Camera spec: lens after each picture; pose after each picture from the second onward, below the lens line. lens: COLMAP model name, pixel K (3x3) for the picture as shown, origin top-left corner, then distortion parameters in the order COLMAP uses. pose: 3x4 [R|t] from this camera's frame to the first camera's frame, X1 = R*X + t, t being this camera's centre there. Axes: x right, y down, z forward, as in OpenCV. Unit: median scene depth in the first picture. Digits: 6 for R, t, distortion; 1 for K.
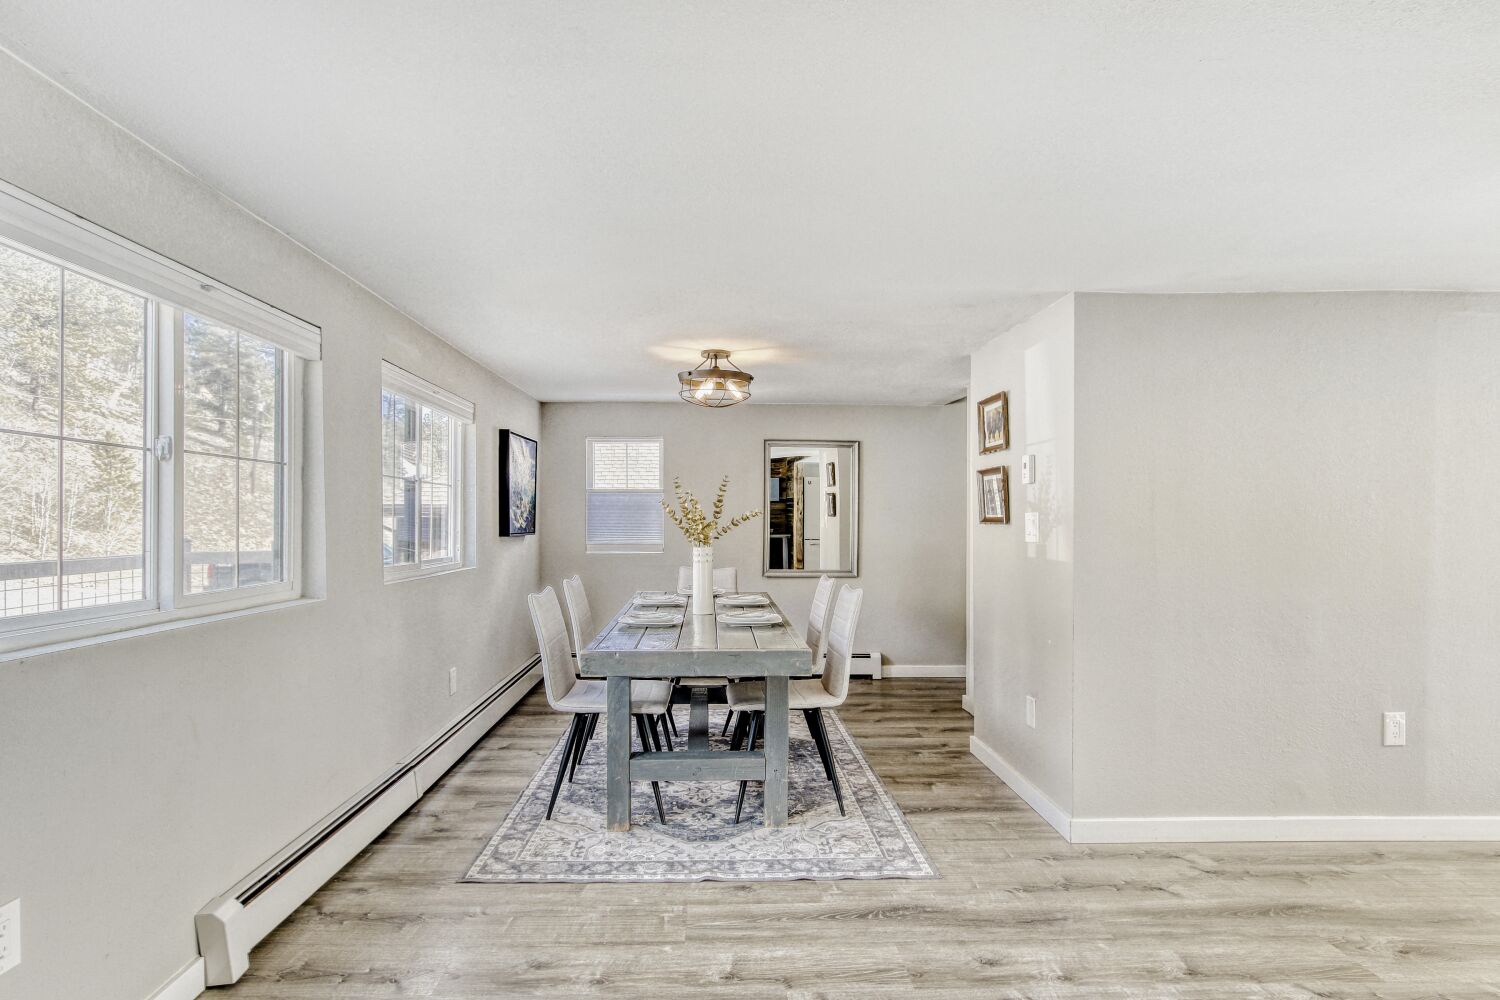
lens RADIAL K [[780.8, 0, 746.4], [0, 780.8, 514.8], [0, 0, 1]] dist [0.003592, 0.000332]
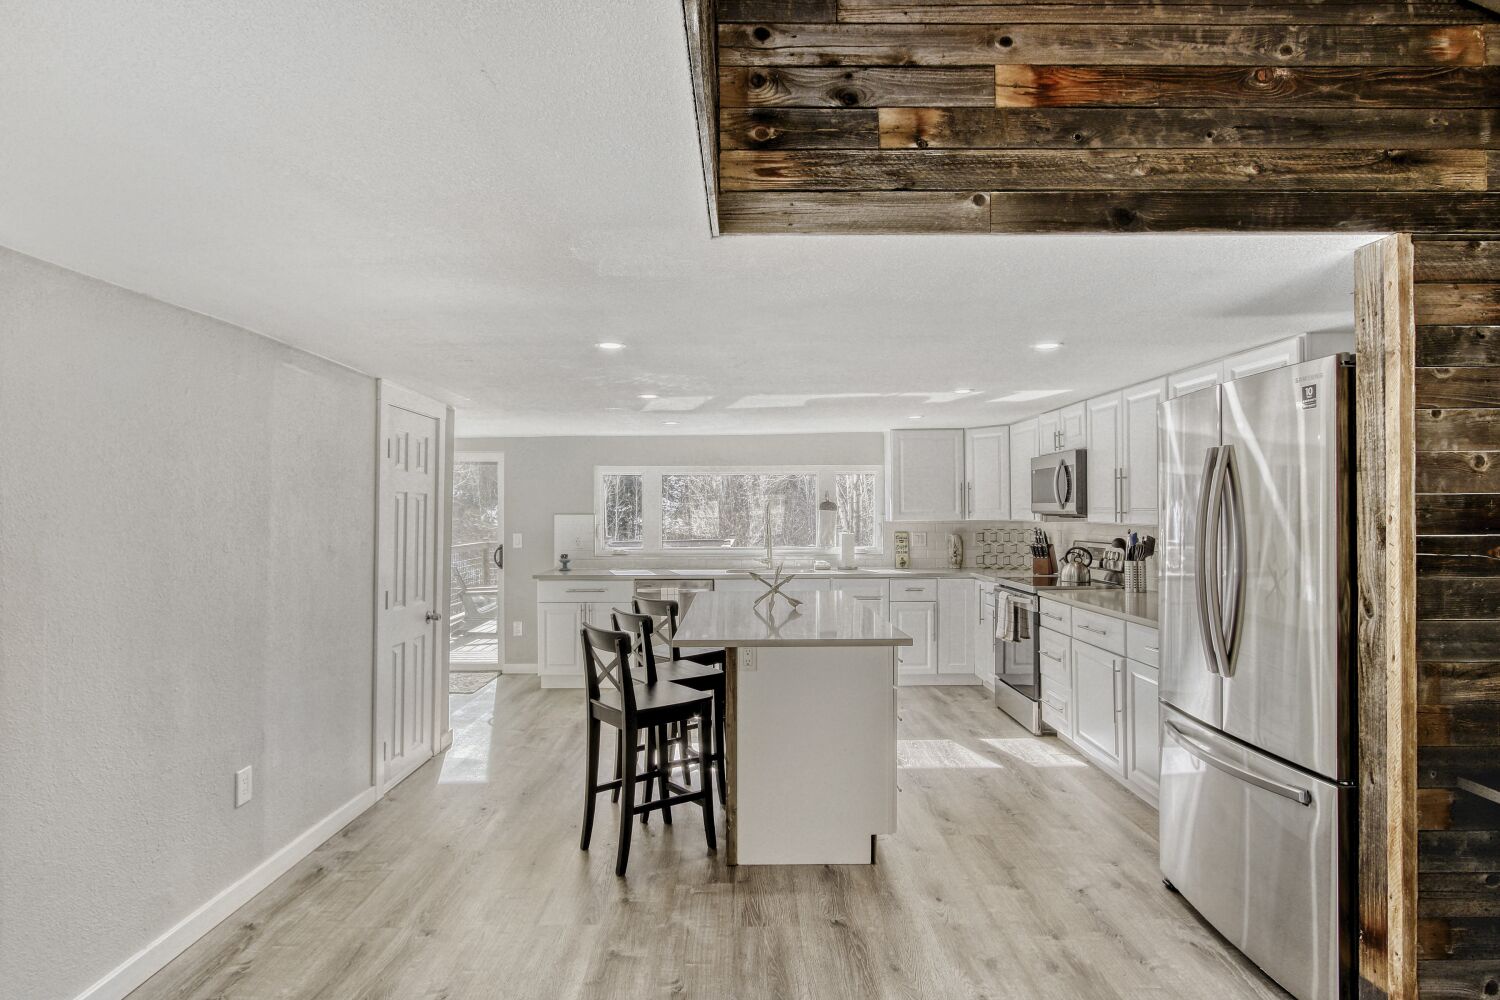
lens RADIAL K [[780.8, 0, 746.4], [0, 780.8, 514.8], [0, 0, 1]] dist [0.003592, 0.000332]
pose [[0.033950, -0.001048, 0.999423, -0.107875], [-0.004022, 0.999991, 0.001185, -0.062284], [-0.999415, -0.004059, 0.033945, 0.356684]]
